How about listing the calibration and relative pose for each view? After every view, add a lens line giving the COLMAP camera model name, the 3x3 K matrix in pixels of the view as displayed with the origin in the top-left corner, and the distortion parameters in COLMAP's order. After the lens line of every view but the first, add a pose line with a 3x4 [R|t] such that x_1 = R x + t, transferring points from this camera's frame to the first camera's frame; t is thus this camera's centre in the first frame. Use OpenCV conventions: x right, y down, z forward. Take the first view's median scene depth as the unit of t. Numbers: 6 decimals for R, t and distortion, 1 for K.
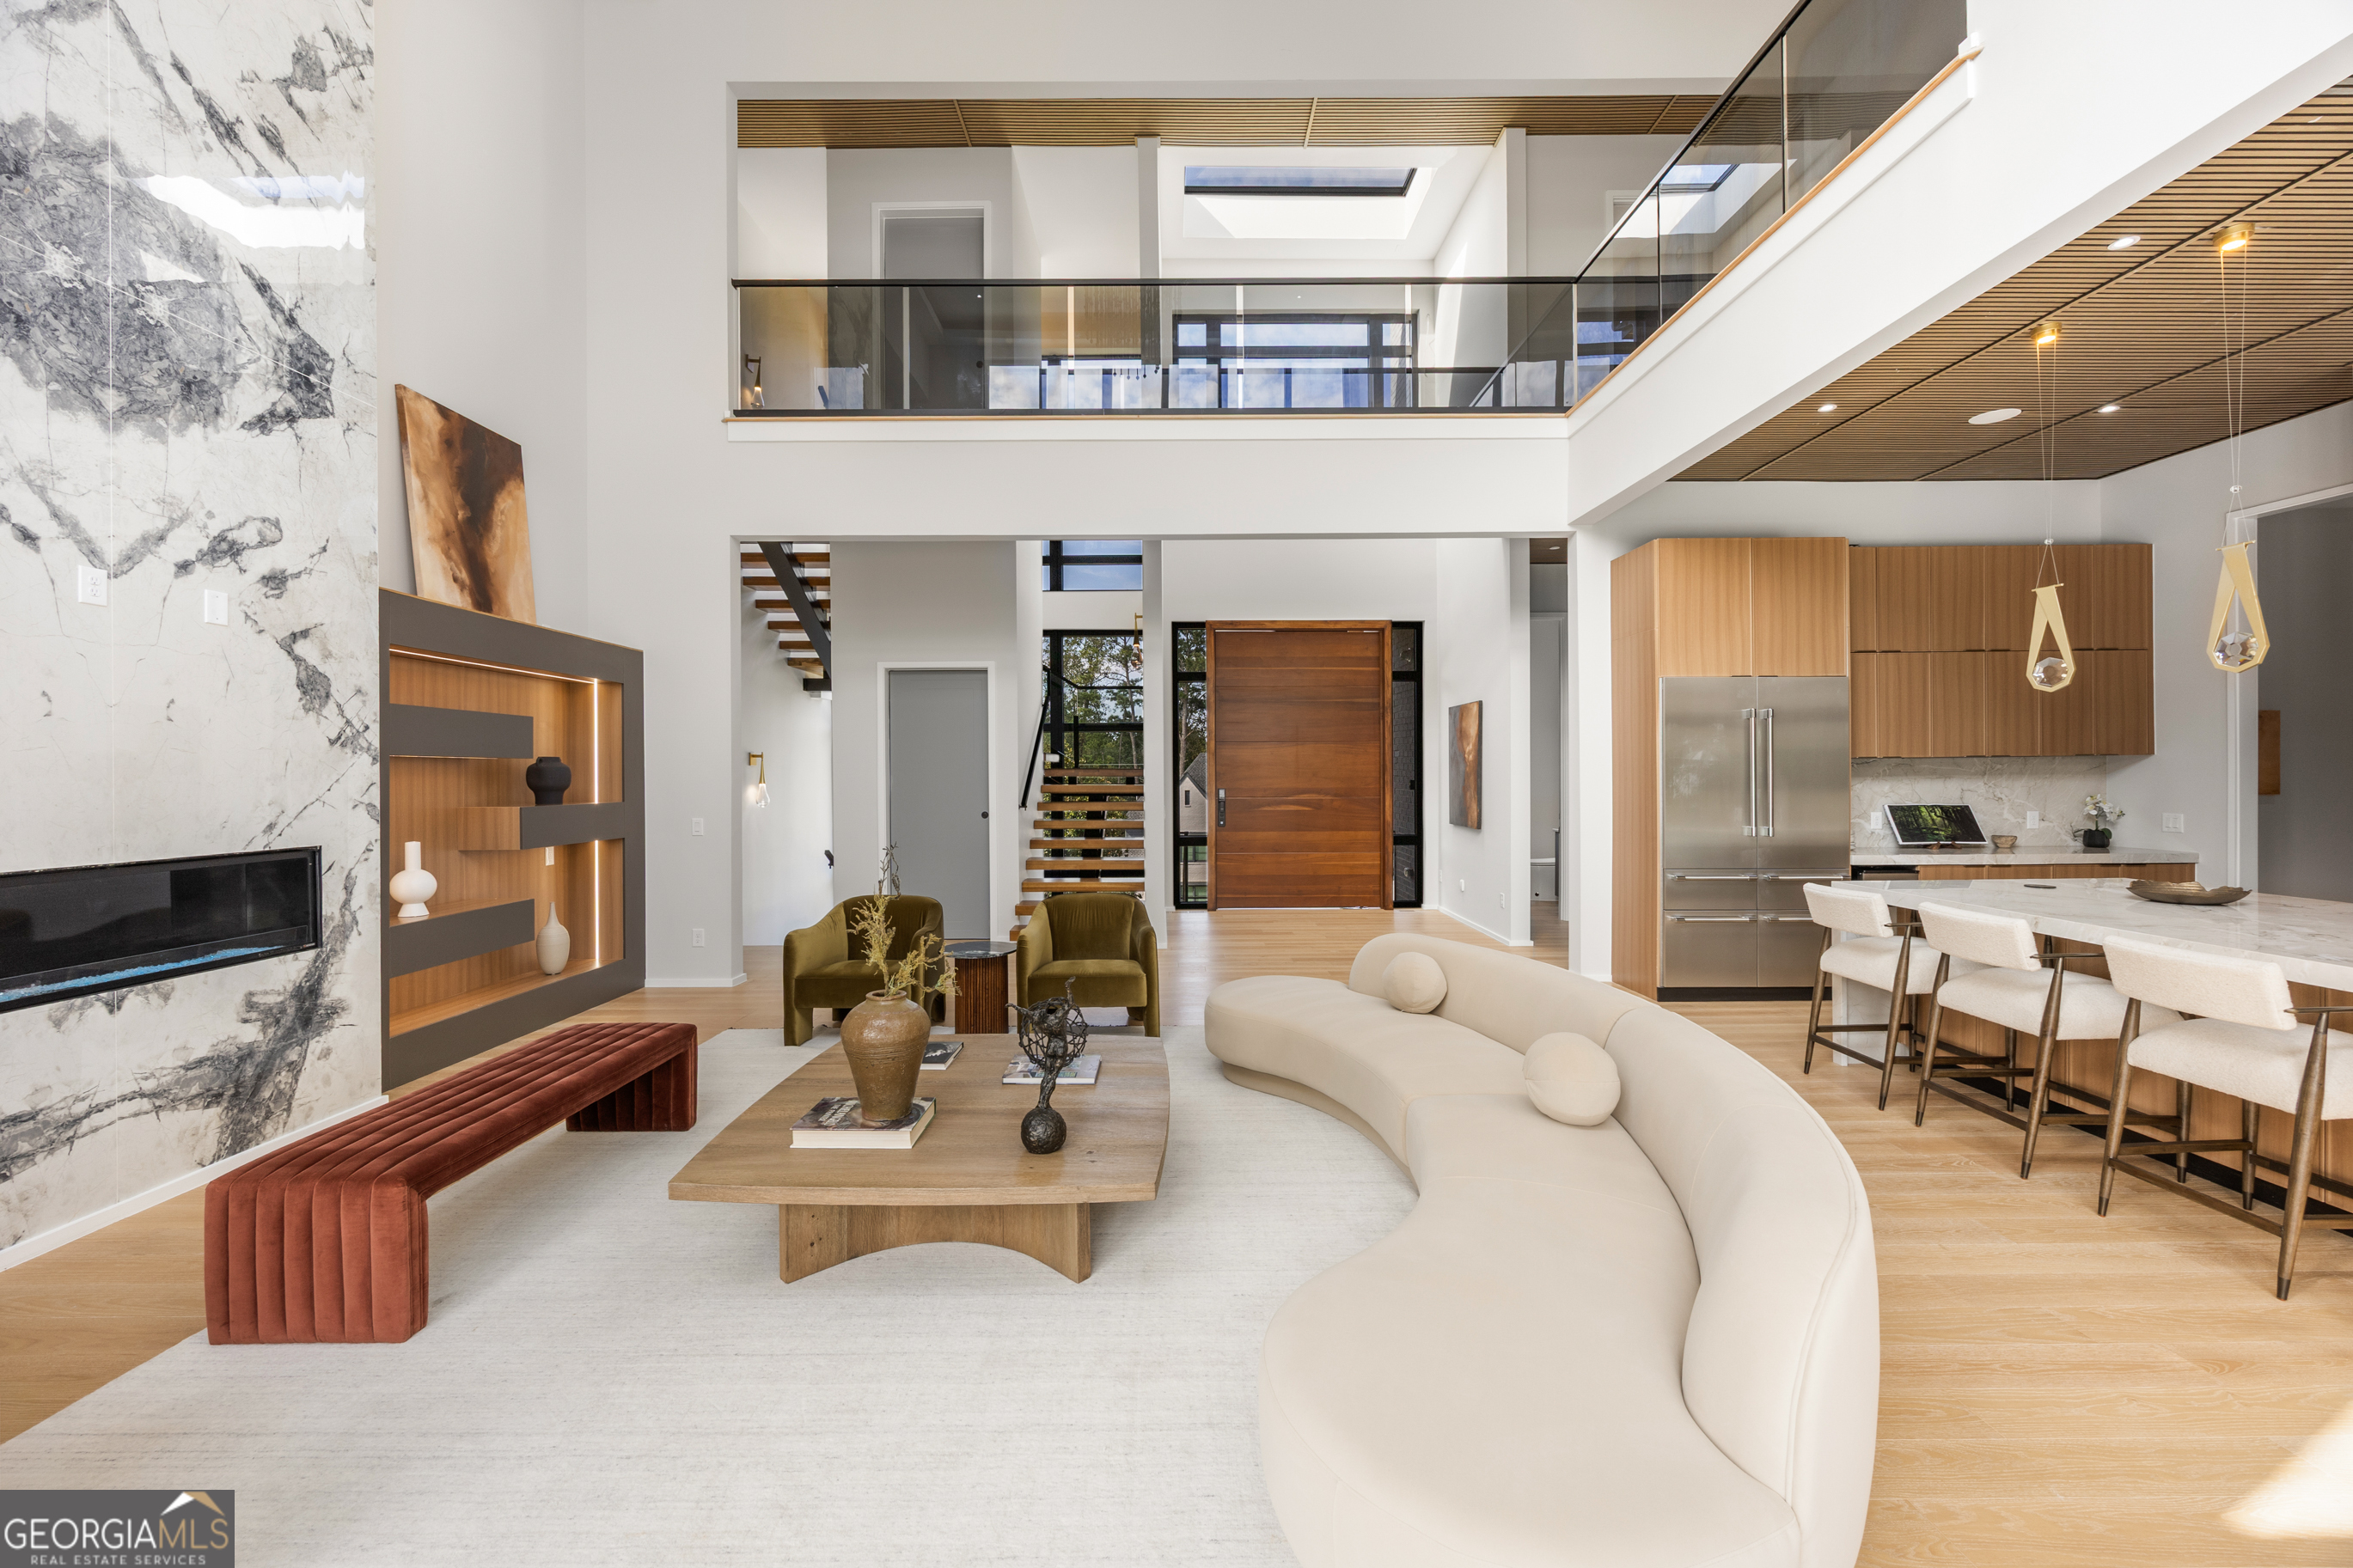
lens RADIAL K [[900.9, 0, 1171.2], [0, 900.9, 779.5], [0, 0, 1]] dist [-0.005833, 0.000149]
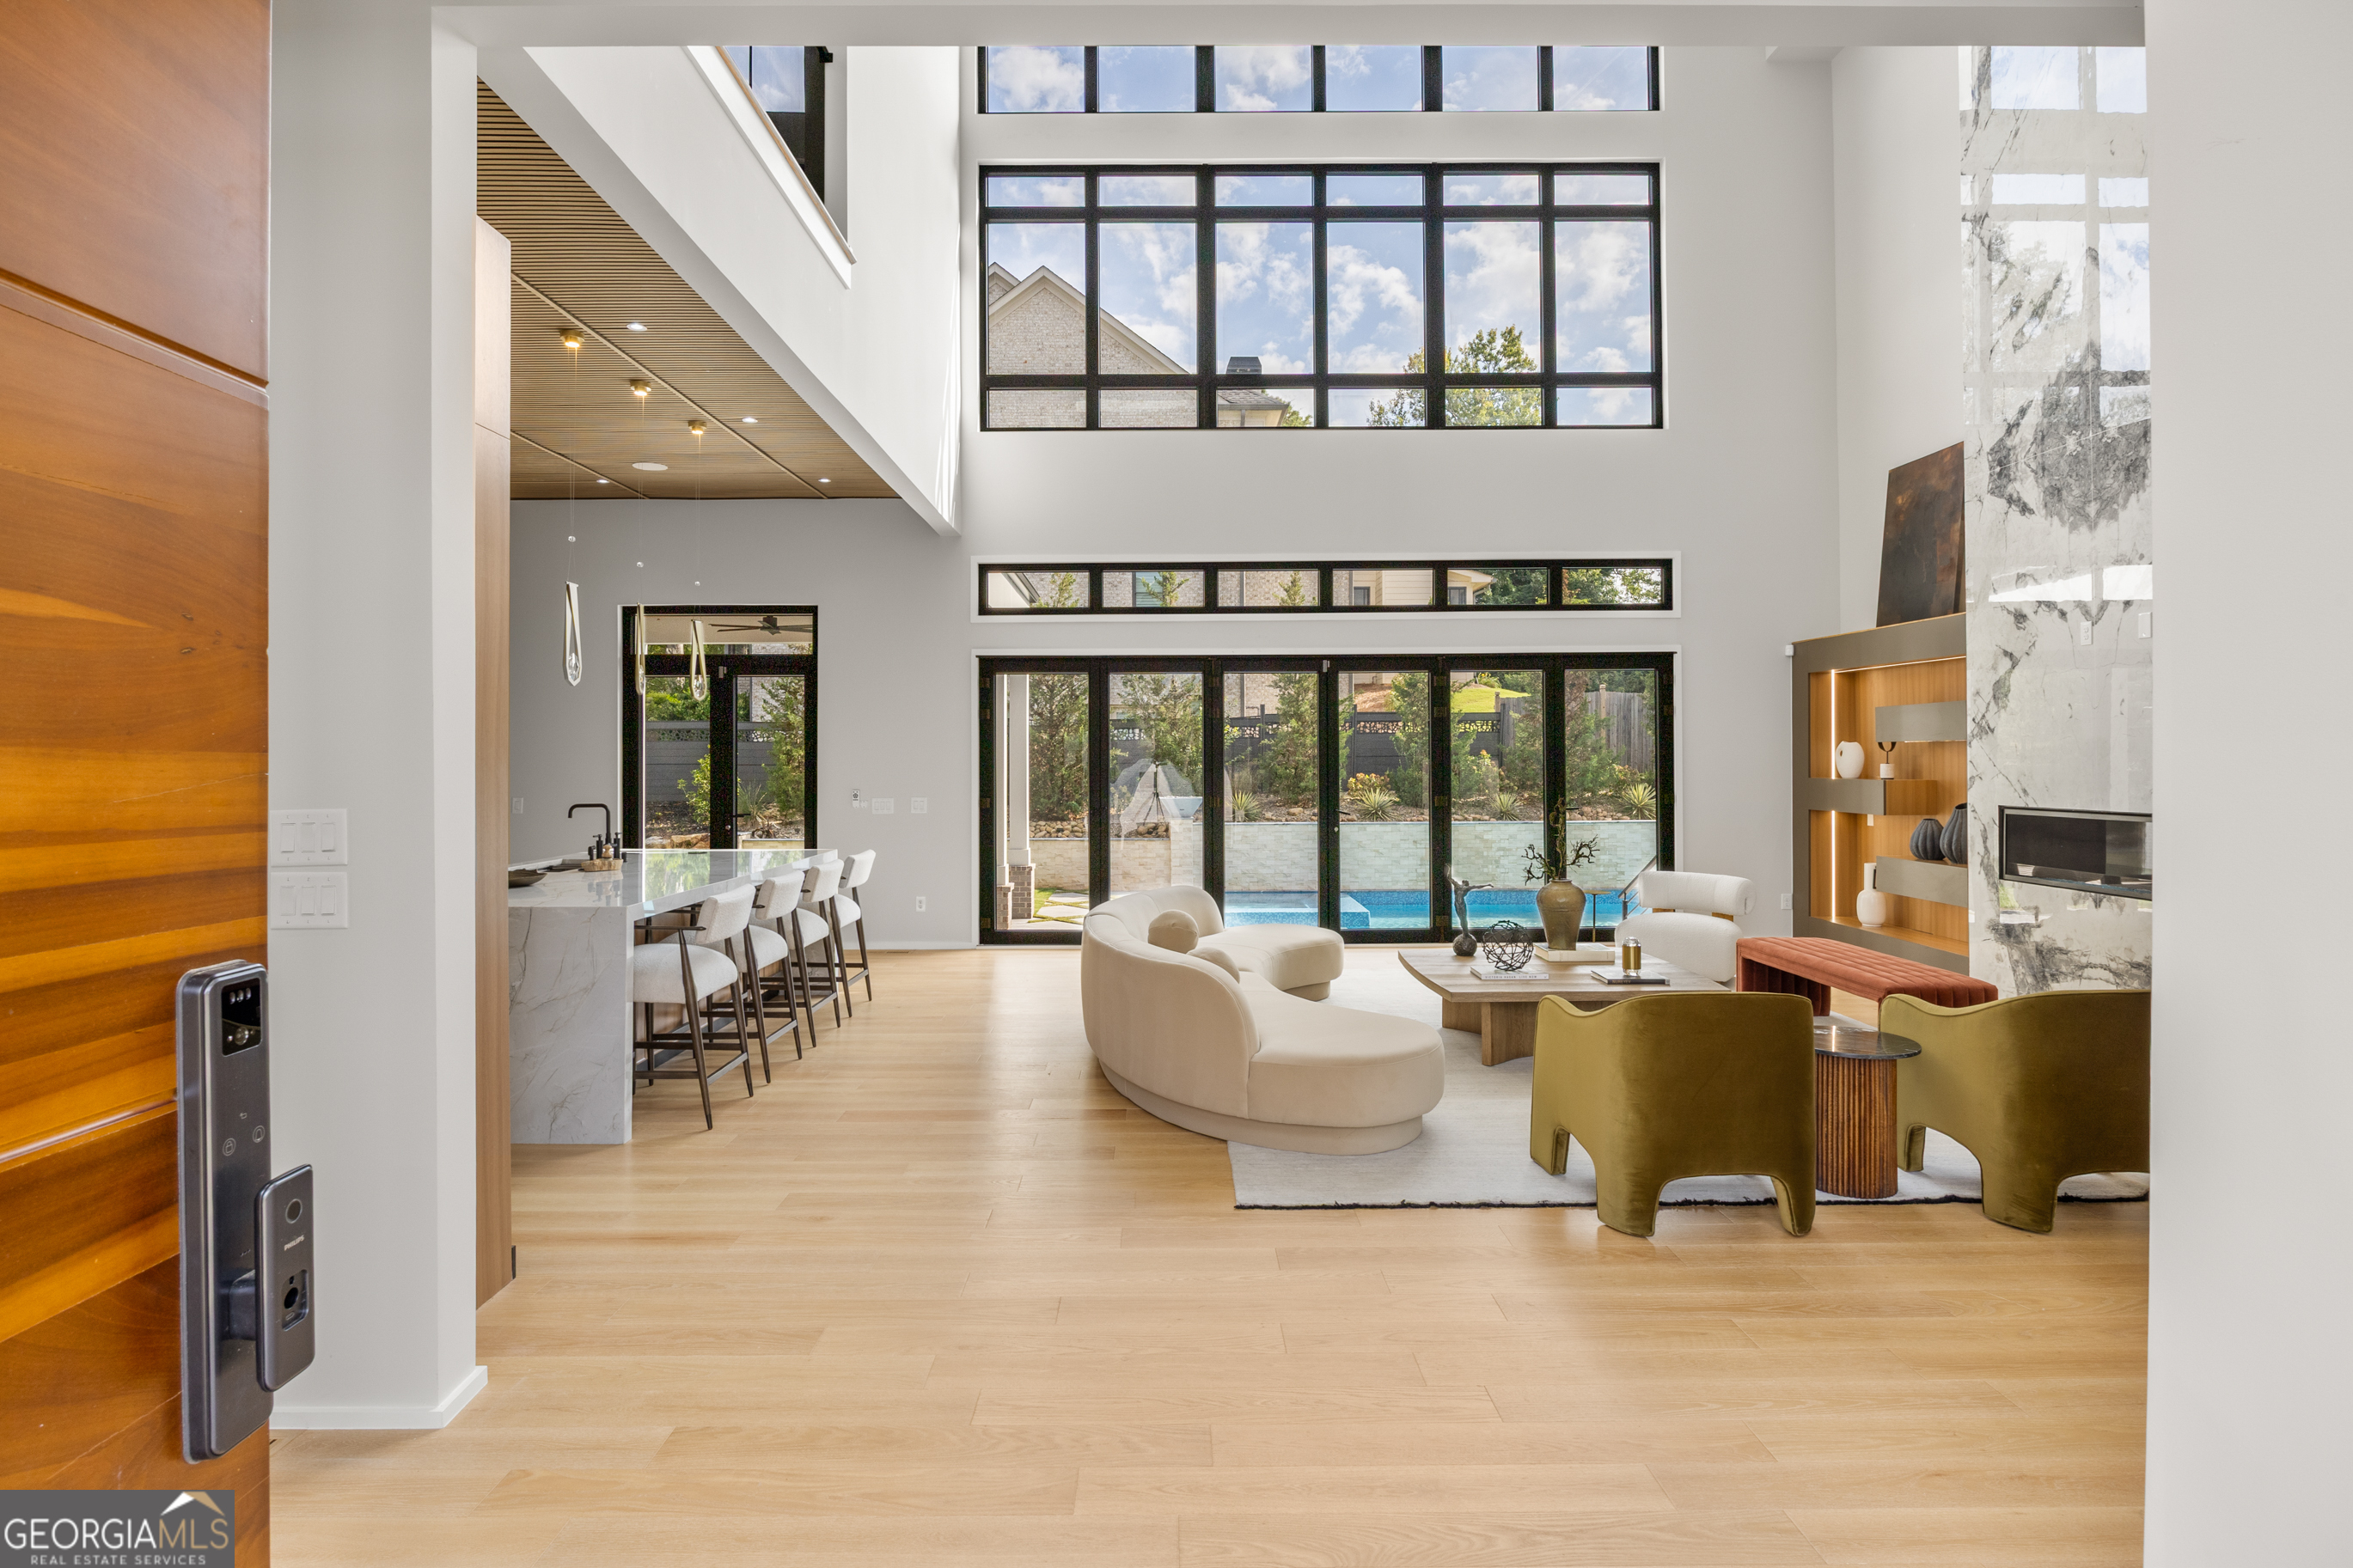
lens RADIAL K [[1226.6, 0, 1164.5], [0, 1226.6, 752.6], [0, 0, 1]] dist [-0.005494, -0.000141]
pose [[-0.999955, 0.009149, 0.002424, 0.295273], [0.009146, 0.999957, -0.001193, -0.012815], [-0.002435, -0.001170, -0.999996, 2.229445]]
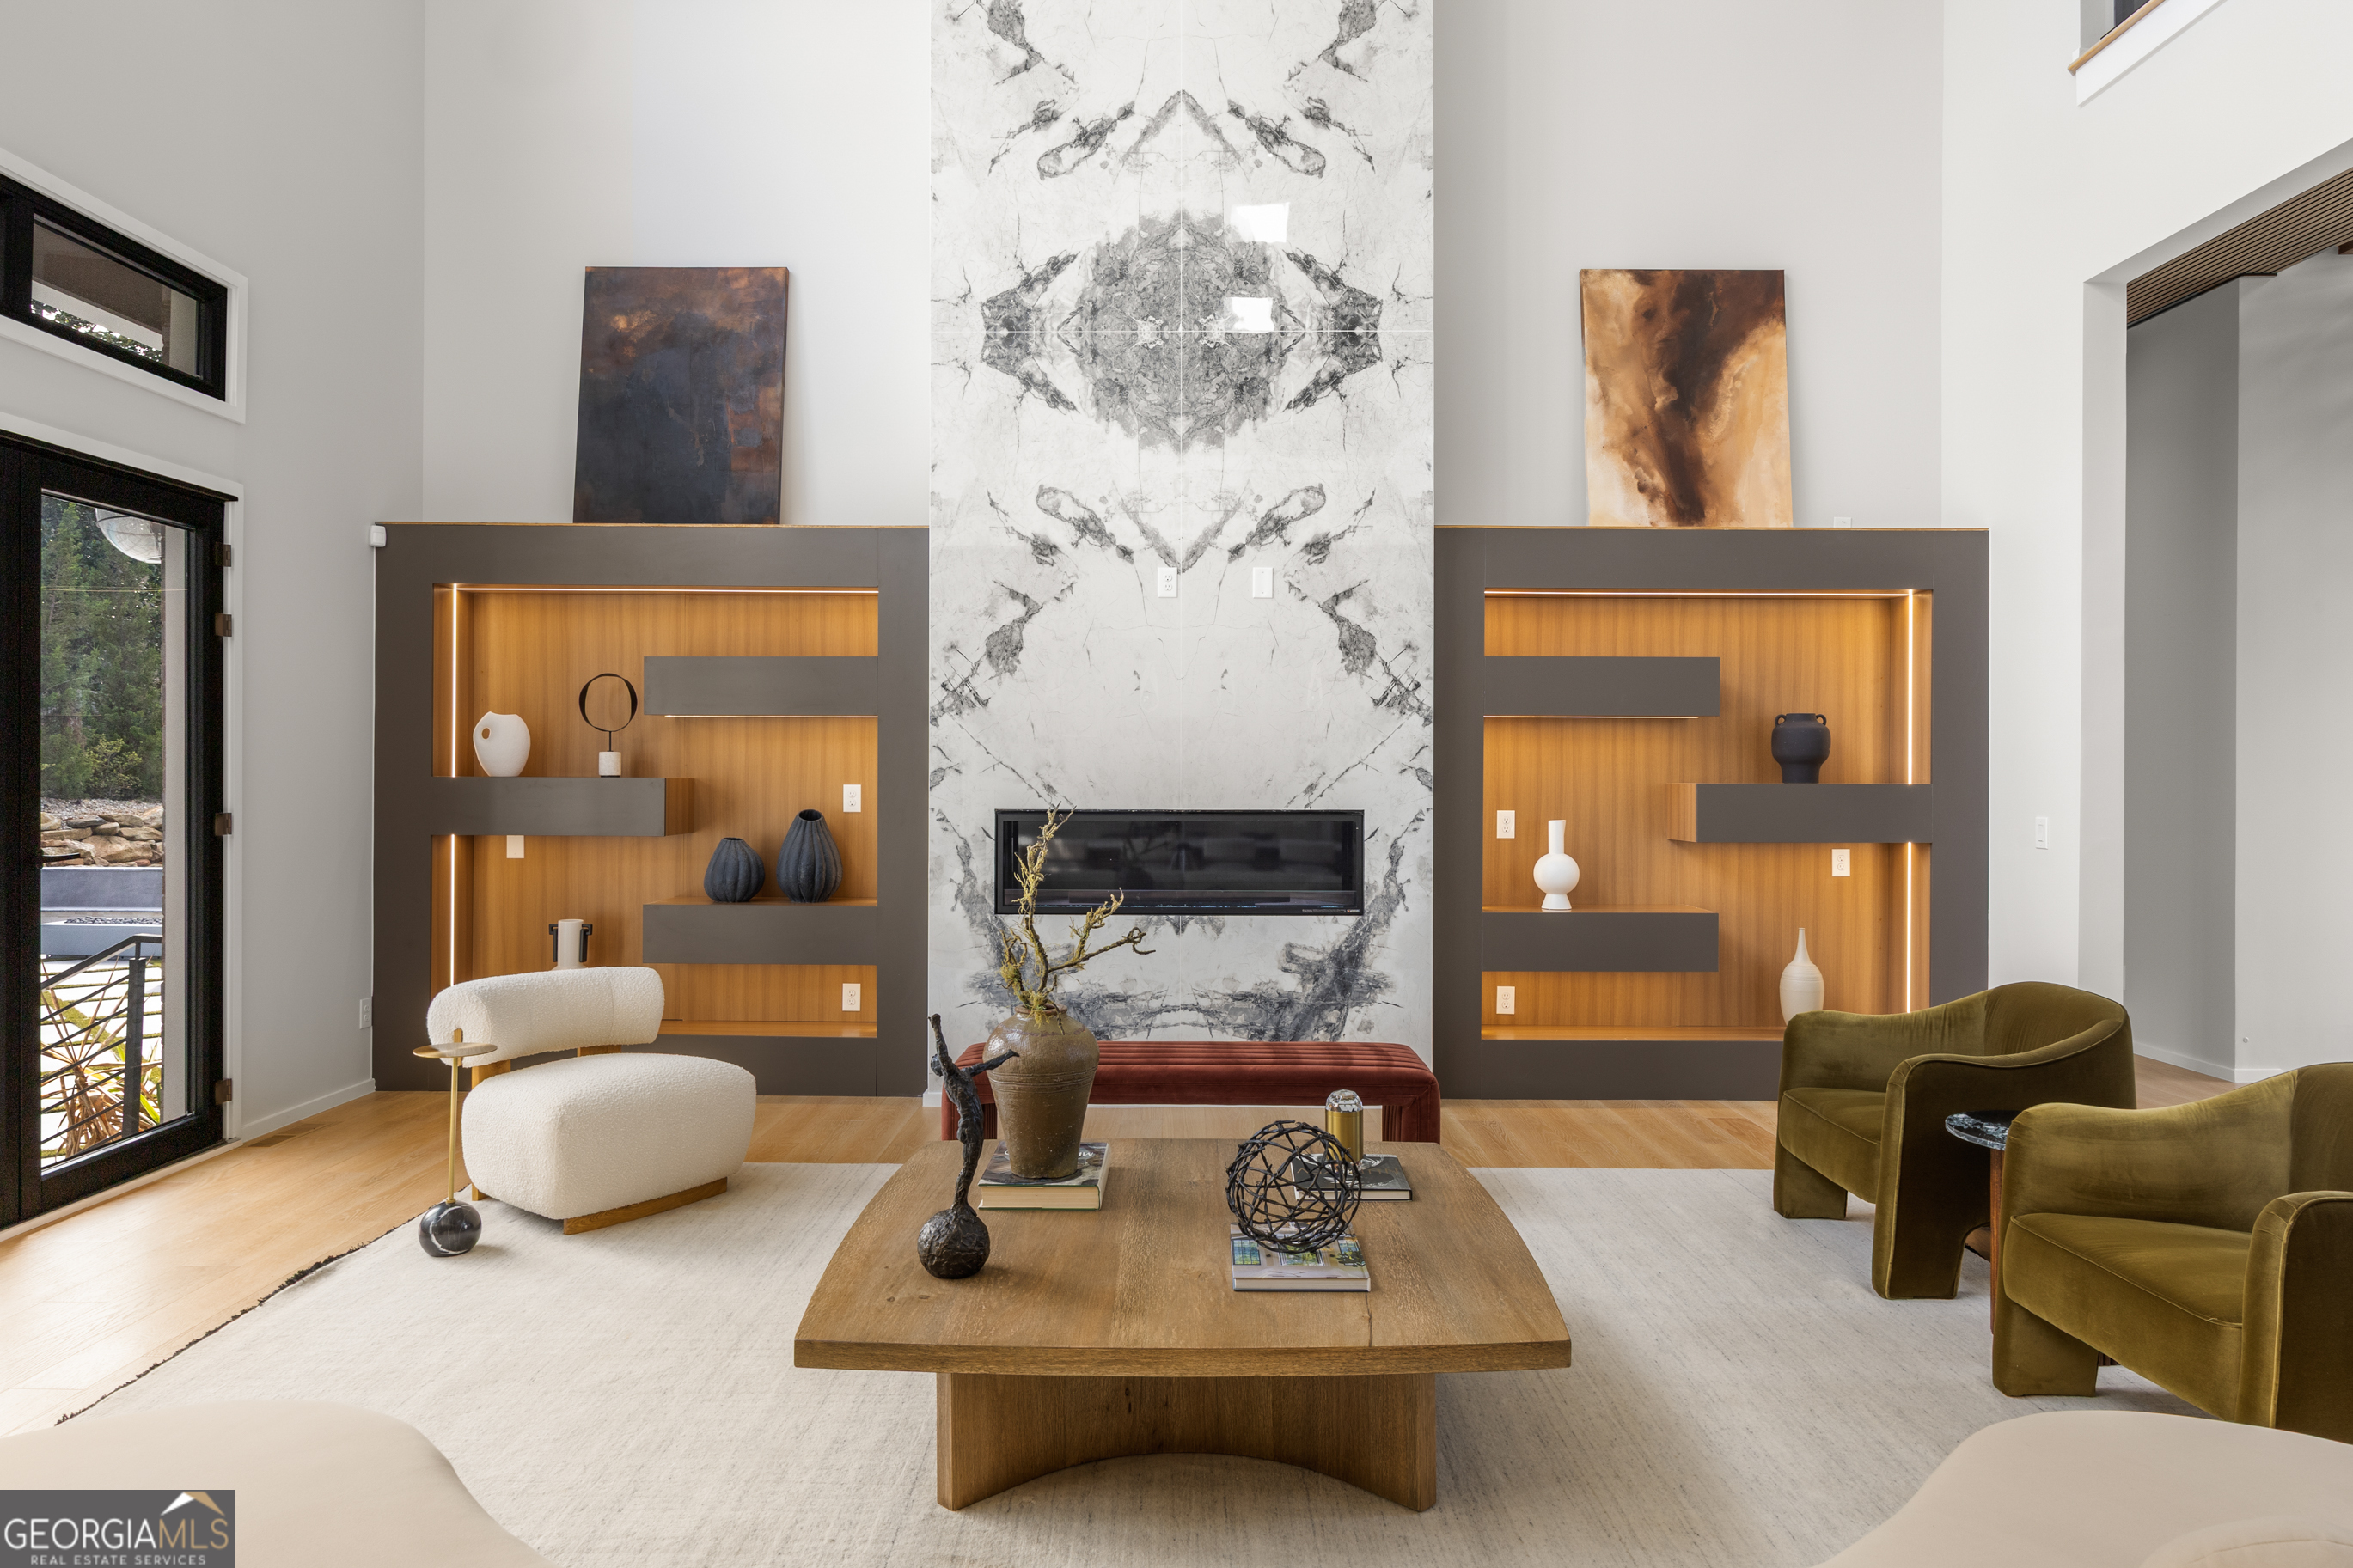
lens RADIAL K [[1459.8, 0, 1179.2], [0, 1459.8, 769.3], [0, 0, 1]] dist [-0.005619, 0.007130]
pose [[-0.009874, 0.001878, -0.999949, 0.563030], [-0.007926, 0.999967, 0.001956, 0.025570], [0.999920, 0.007945, -0.009859, 0.730831]]
